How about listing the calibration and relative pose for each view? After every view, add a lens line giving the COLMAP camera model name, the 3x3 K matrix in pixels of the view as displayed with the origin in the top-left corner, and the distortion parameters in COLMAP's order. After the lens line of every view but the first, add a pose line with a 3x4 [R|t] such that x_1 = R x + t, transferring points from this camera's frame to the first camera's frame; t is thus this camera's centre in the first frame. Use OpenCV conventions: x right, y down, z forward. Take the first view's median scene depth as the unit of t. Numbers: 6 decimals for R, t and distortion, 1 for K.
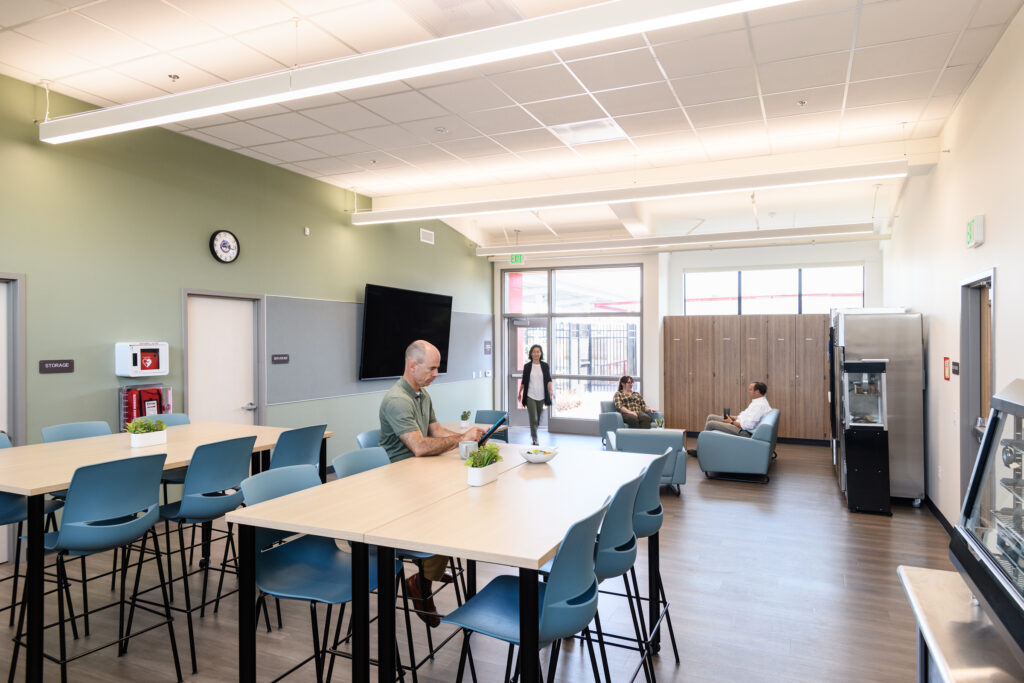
lens RADIAL K [[748.4, 0, 512.2], [0, 748.4, 357.6], [0, 0, 1]] dist [0.043339, -0.000587]
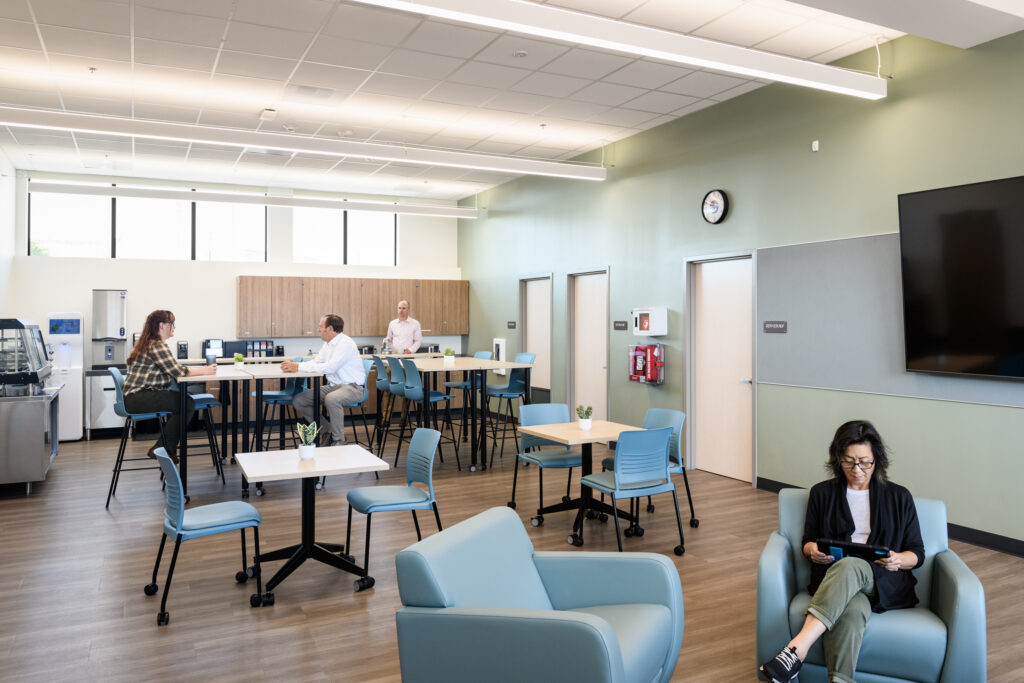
lens RADIAL K [[748.4, 0, 512.2], [0, 748.4, 357.6], [0, 0, 1]] dist [0.043339, -0.000587]
pose [[-0.659501, 0.059830, -0.749319, 0.492153], [0.004916, 0.997149, 0.075291, -0.028285], [0.751688, 0.045971, -0.657915, 1.376039]]
